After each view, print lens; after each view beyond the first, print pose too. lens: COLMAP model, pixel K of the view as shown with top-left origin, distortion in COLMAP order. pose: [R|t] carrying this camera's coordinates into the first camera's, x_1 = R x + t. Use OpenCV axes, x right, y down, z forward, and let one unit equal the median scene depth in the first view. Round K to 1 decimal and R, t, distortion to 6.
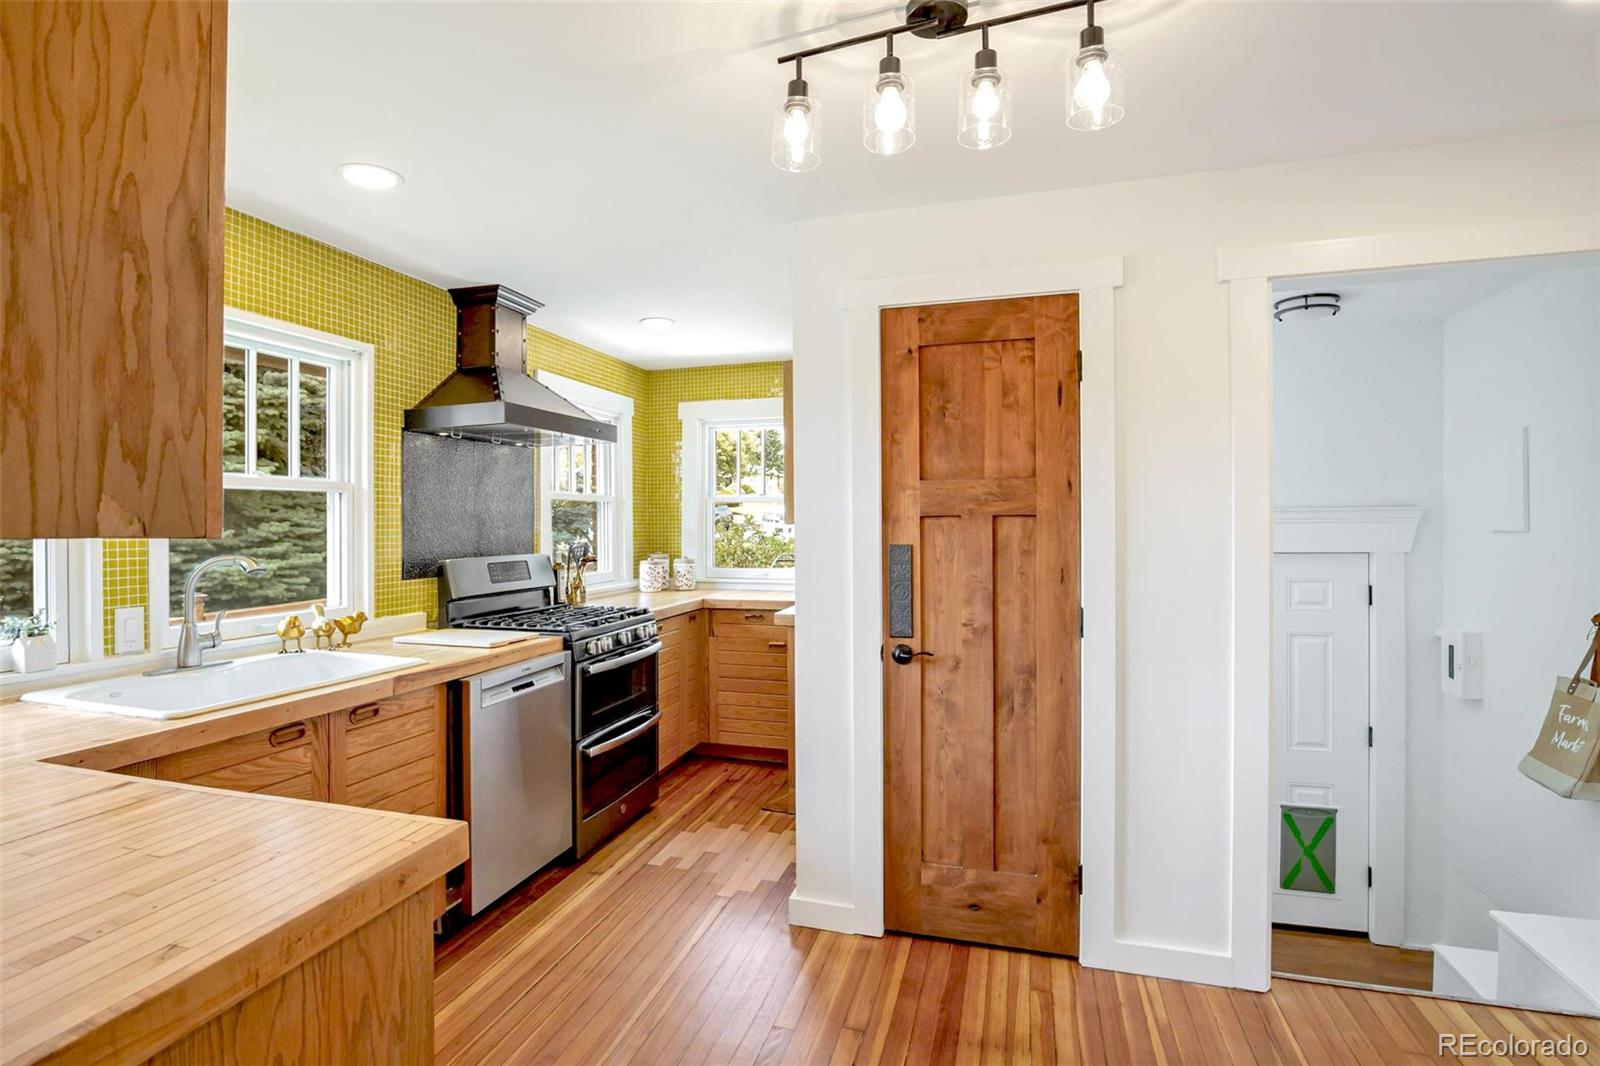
lens RADIAL K [[819.8, 0, 792.9], [0, 819.8, 521.4], [0, 0, 1]] dist [-0.036716, 0.000284]
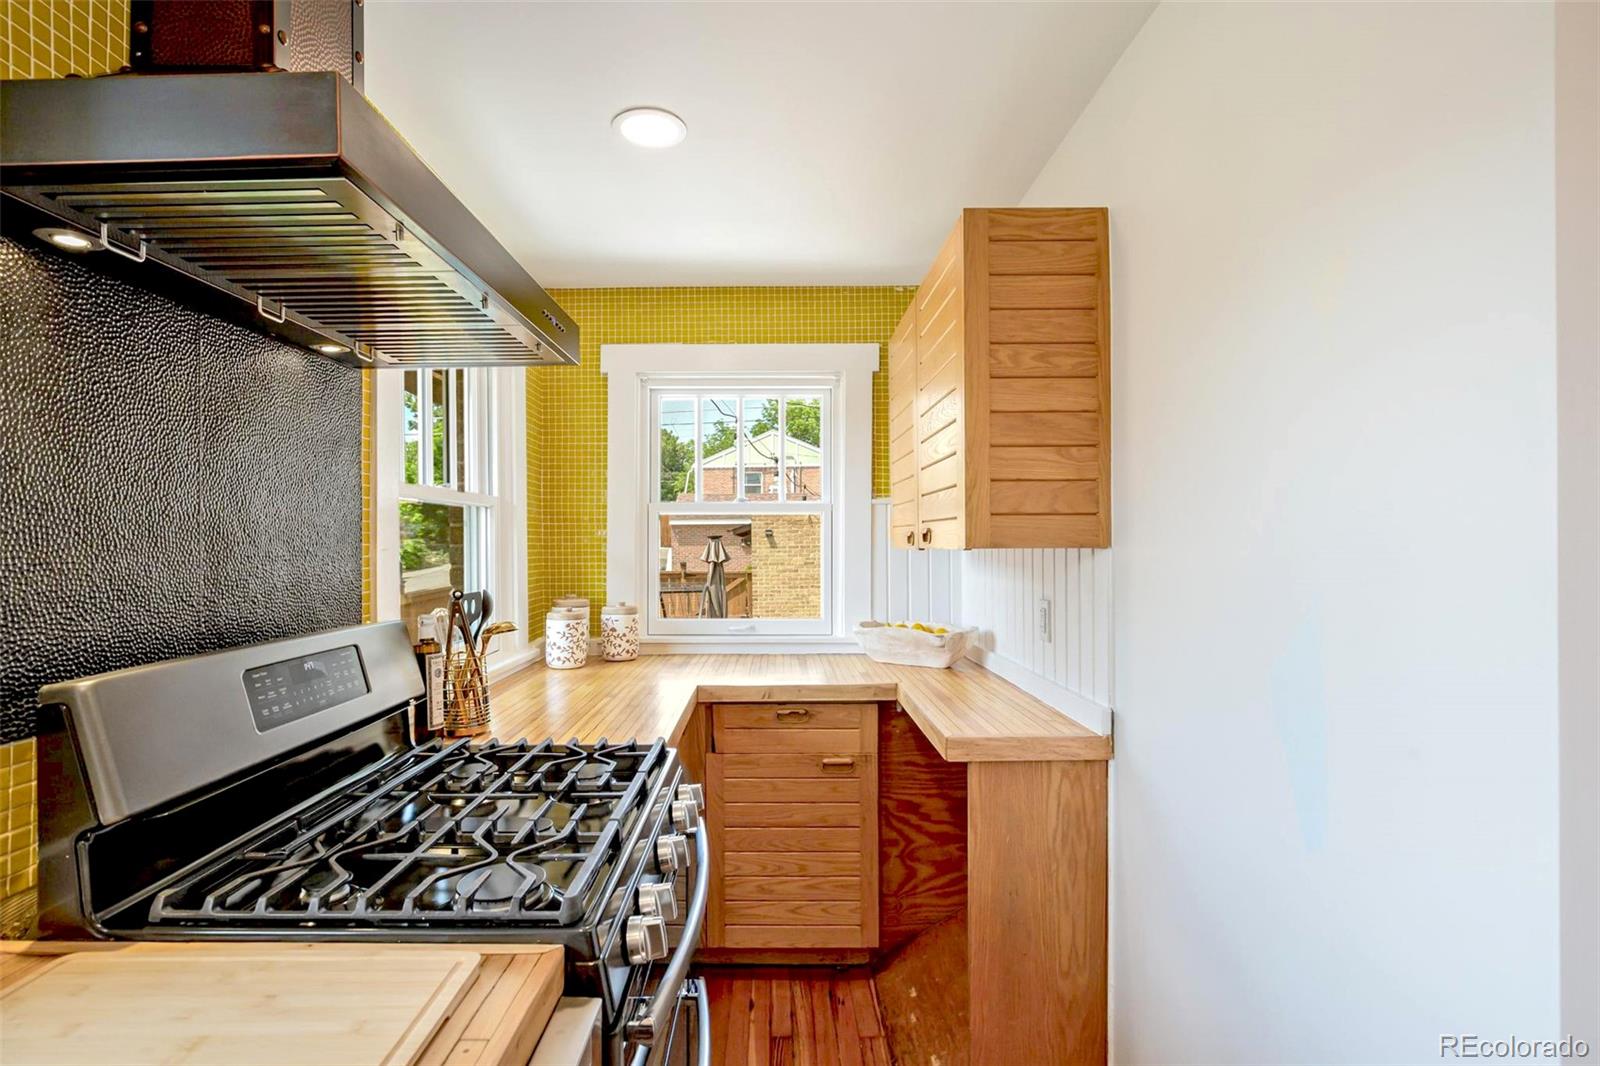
lens RADIAL K [[767.0, 0, 801.4], [0, 767.0, 541.5], [0, 0, 1]] dist [-0.021176, 0.001407]
pose [[0.955877, 0.001748, 0.293763, -0.263234], [-0.000986, 0.999996, -0.002742, 0.000860], [-0.293767, 0.002331, 0.955874, 0.677355]]
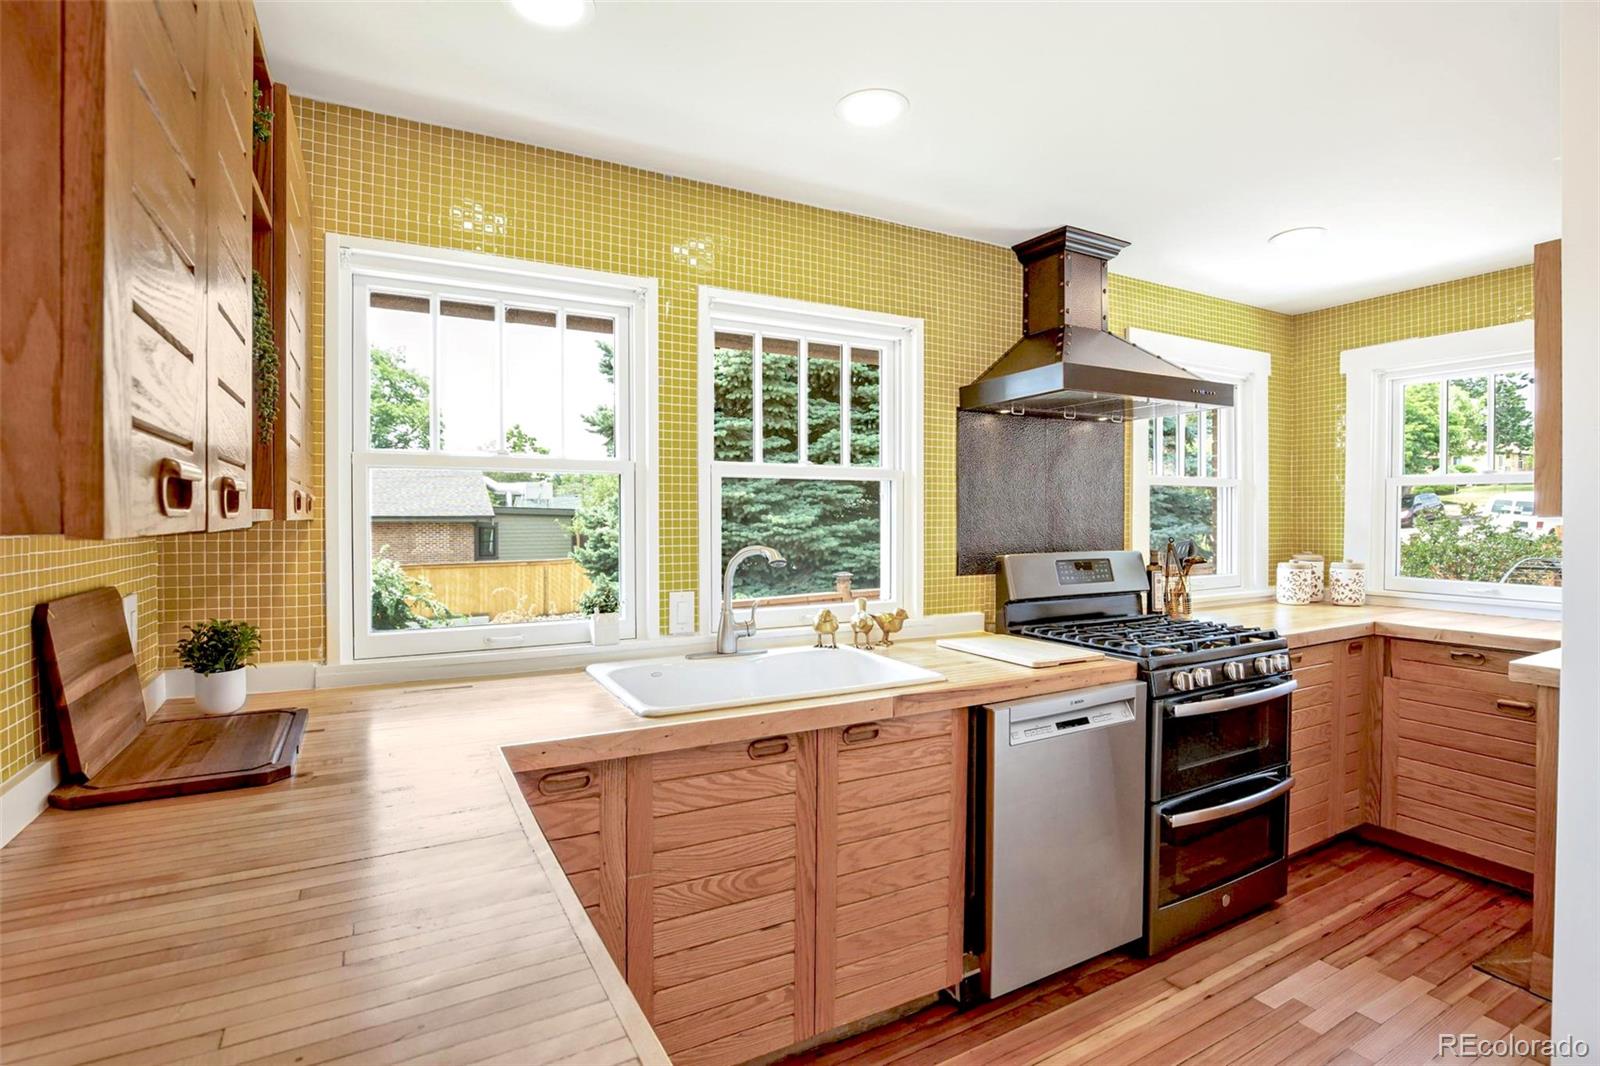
lens RADIAL K [[775.3, 0, 771.9], [0, 775.3, 524.5], [0, 0, 1]] dist [-0.038456, 0.008135]
pose [[0.696580, 0.012167, -0.717376, -0.005543], [-0.000574, 0.999865, 0.016400, 0.000886], [0.717479, -0.011012, 0.696493, 0.240915]]
